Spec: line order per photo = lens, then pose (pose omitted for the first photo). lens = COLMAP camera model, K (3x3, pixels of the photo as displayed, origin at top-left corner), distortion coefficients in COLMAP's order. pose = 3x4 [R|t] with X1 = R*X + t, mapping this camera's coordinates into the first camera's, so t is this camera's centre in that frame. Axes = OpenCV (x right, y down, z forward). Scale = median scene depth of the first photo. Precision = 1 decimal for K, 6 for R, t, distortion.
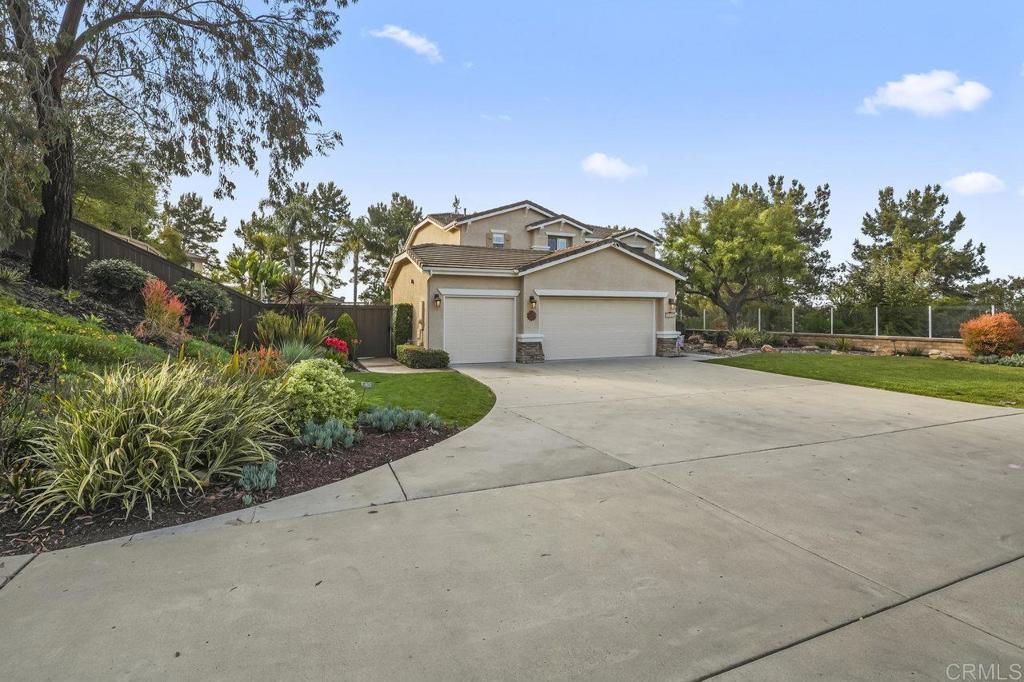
lens RADIAL K [[465.7, 0, 513.3], [0, 465.7, 315.7], [0, 0, 1]] dist [-0.015823, 0.000351]
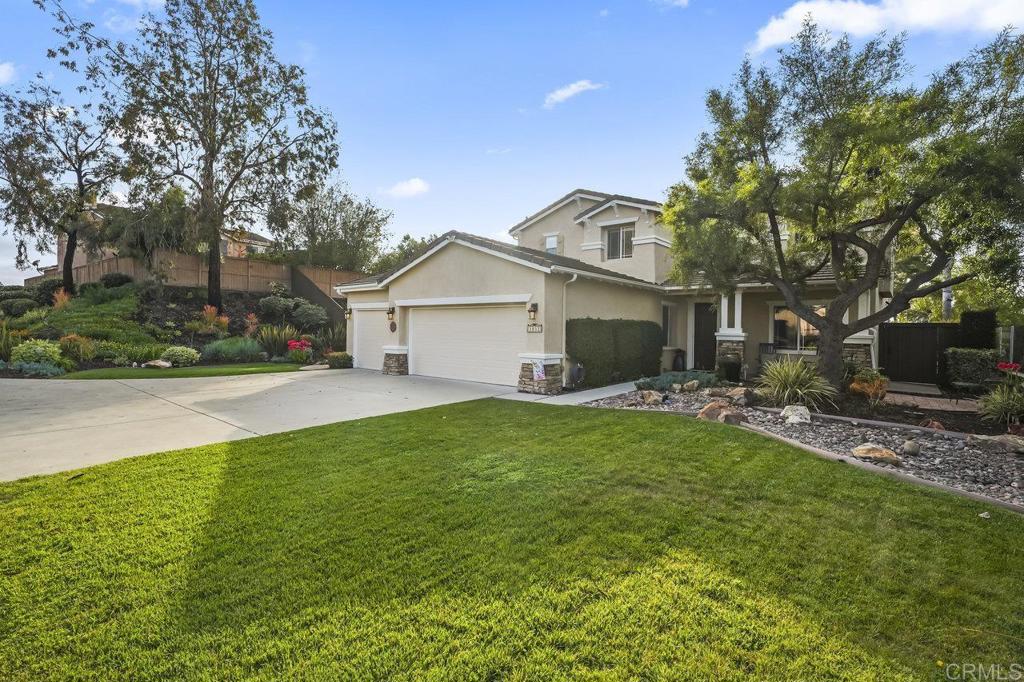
lens RADIAL K [[465.7, 0, 513.3], [0, 465.7, 315.7], [0, 0, 1]] dist [-0.015823, 0.000351]
pose [[0.460446, -0.018927, -0.887486, 1.007457], [-0.015807, 0.999439, -0.029515, 0.001340], [0.887547, 0.027619, 0.459889, 0.758221]]
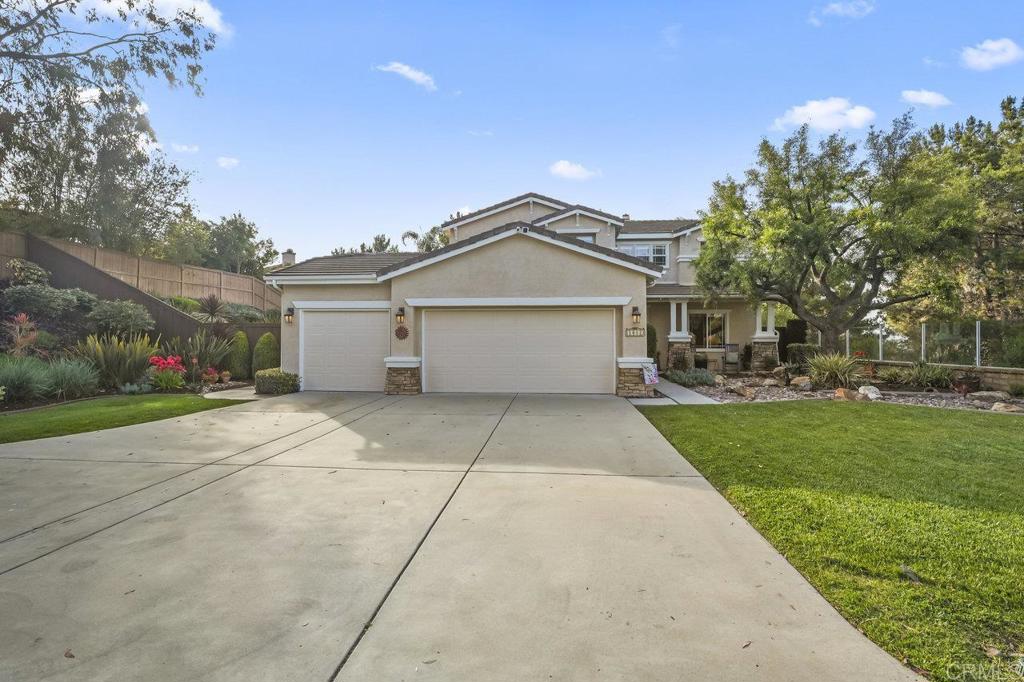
lens RADIAL K [[454.2, 0, 524.6], [0, 454.2, 334.0], [0, 0, 1]] dist [-0.036018, -0.000010]
pose [[0.887820, -0.001251, -0.460189, 0.549060], [-0.002424, 0.999970, -0.007395, 0.006465], [0.460184, 0.007681, 0.887790, 0.424656]]
